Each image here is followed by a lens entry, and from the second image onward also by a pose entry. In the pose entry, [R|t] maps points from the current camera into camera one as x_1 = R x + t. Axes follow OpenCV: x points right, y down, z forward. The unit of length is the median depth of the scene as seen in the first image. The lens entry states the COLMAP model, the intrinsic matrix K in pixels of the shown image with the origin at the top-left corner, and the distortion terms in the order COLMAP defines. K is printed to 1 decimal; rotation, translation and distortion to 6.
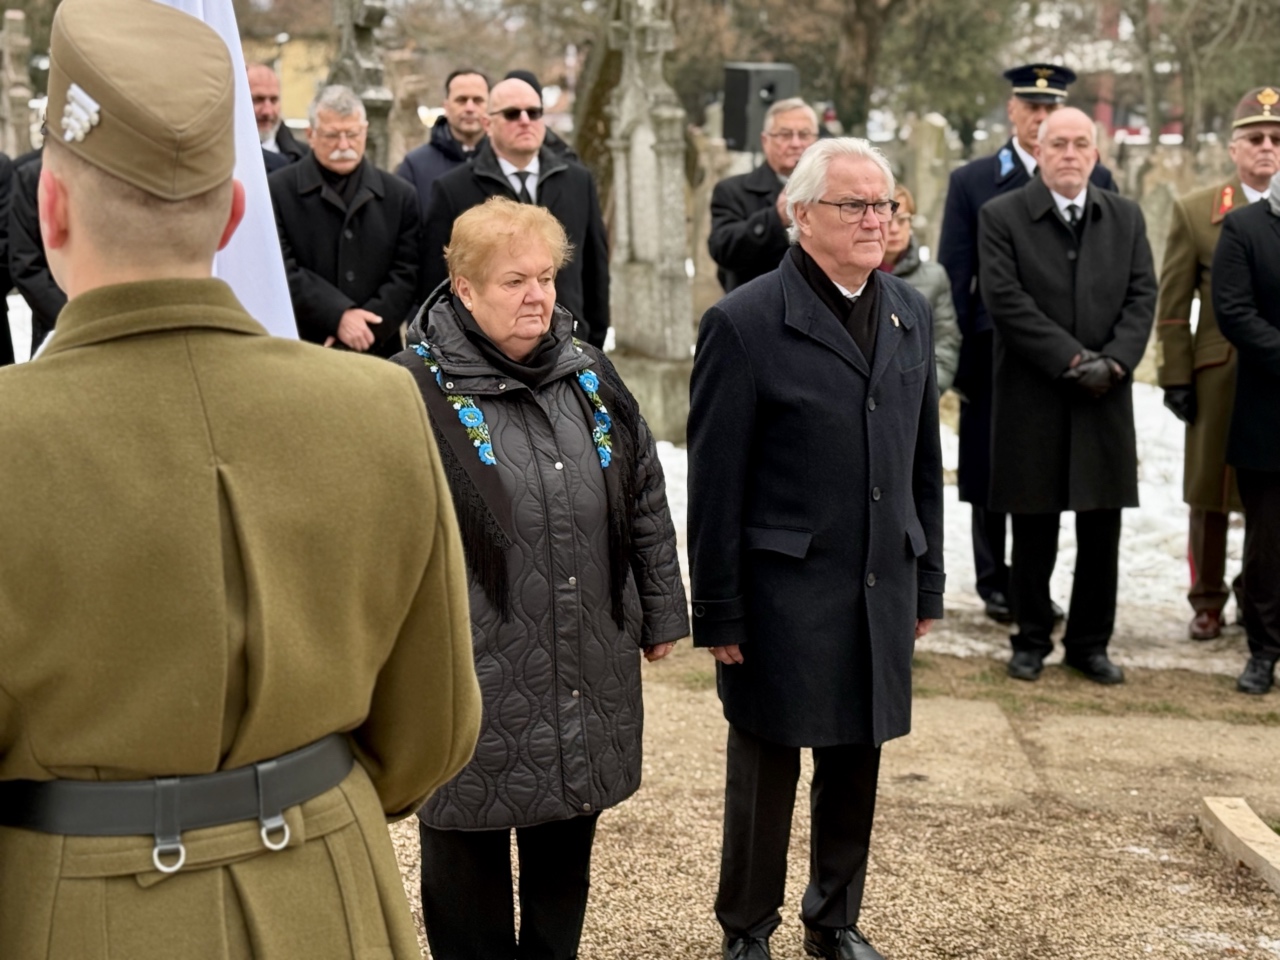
lens RADIAL K [[2410.9, 0, 730.2], [0, 2410.9, 419.6], [0, 0, 1]] dist [0.209448, 0.021354]
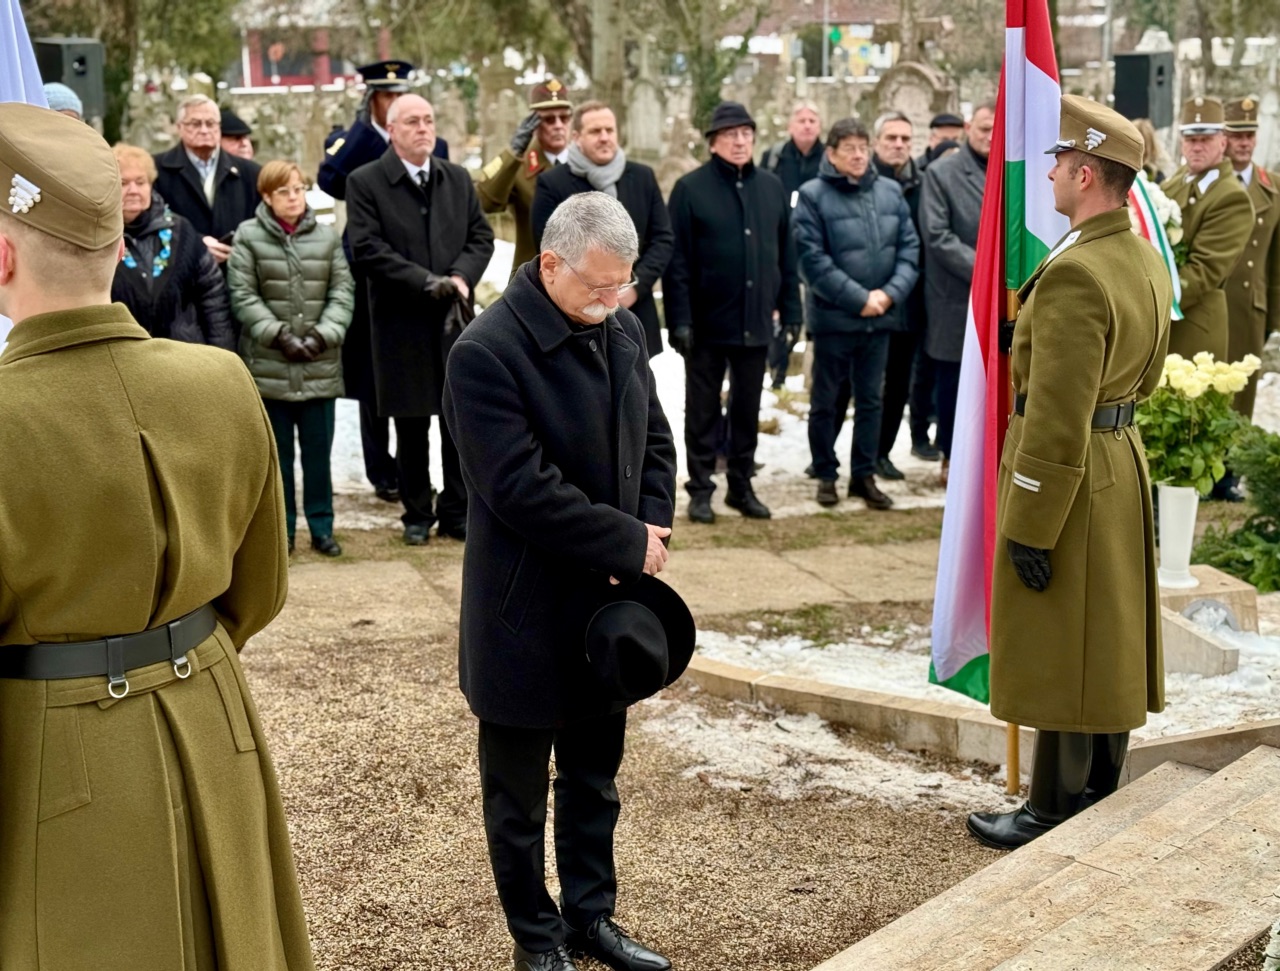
lens RADIAL K [[2102.3, 0, 657.9], [0, 2102.3, 459.1], [0, 0, 1]] dist [0.249593, -0.004688]
pose [[0.948280, -0.089618, 0.304523, -0.121940], [0.070213, 0.994775, 0.074107, -0.014701], [-0.309573, -0.048893, 0.949618, -0.138488]]
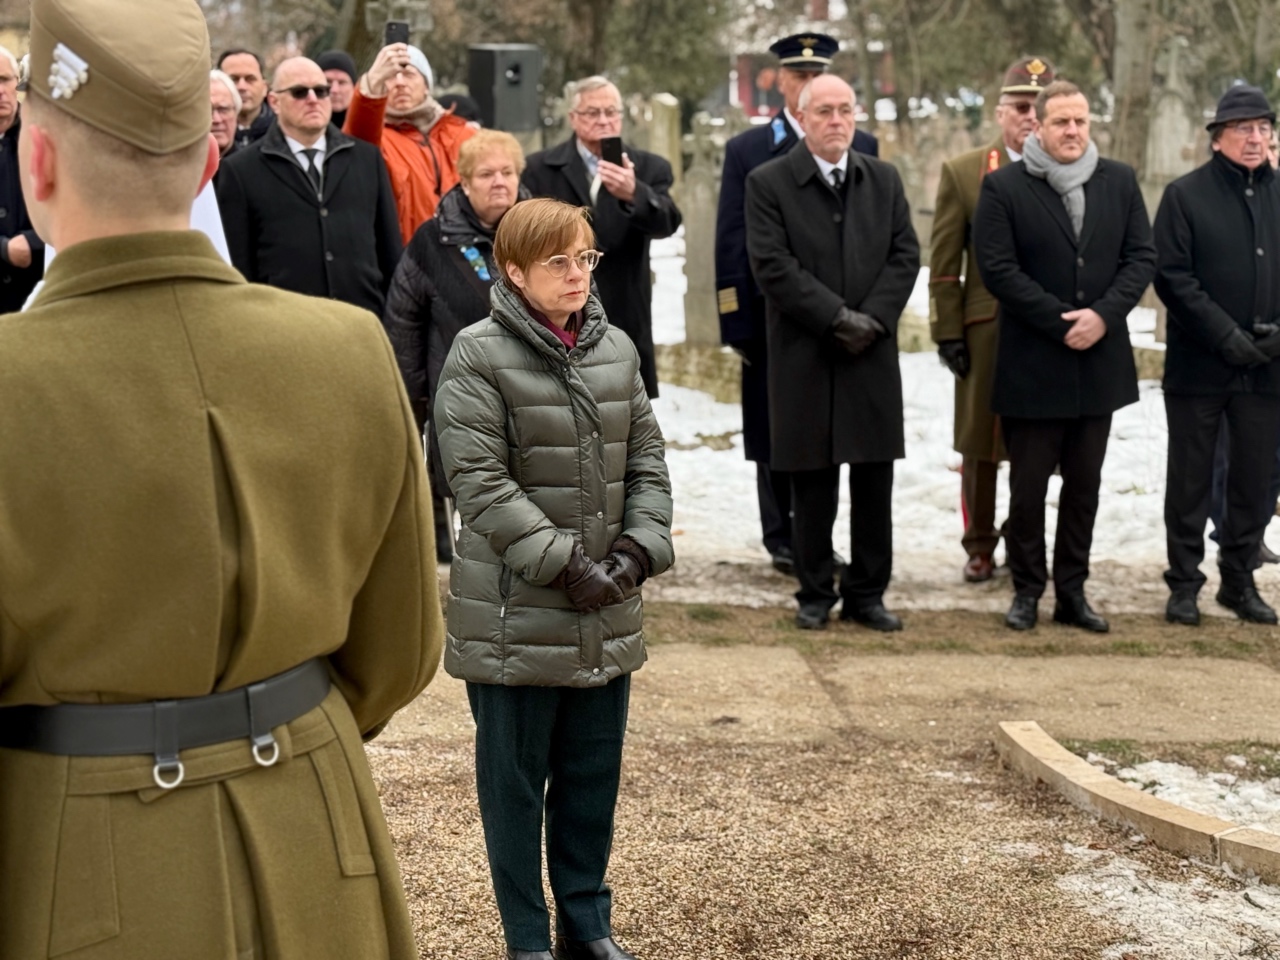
lens RADIAL K [[2386.0, 0, 695.4], [0, 2386.0, 453.5], [0, 0, 1]] dist [0.215949, -0.004641]
pose [[0.993985, -0.038042, 0.102693, -0.042189], [0.035904, 0.999100, 0.022585, 0.009465], [-0.103460, -0.018762, 0.994457, -0.025499]]
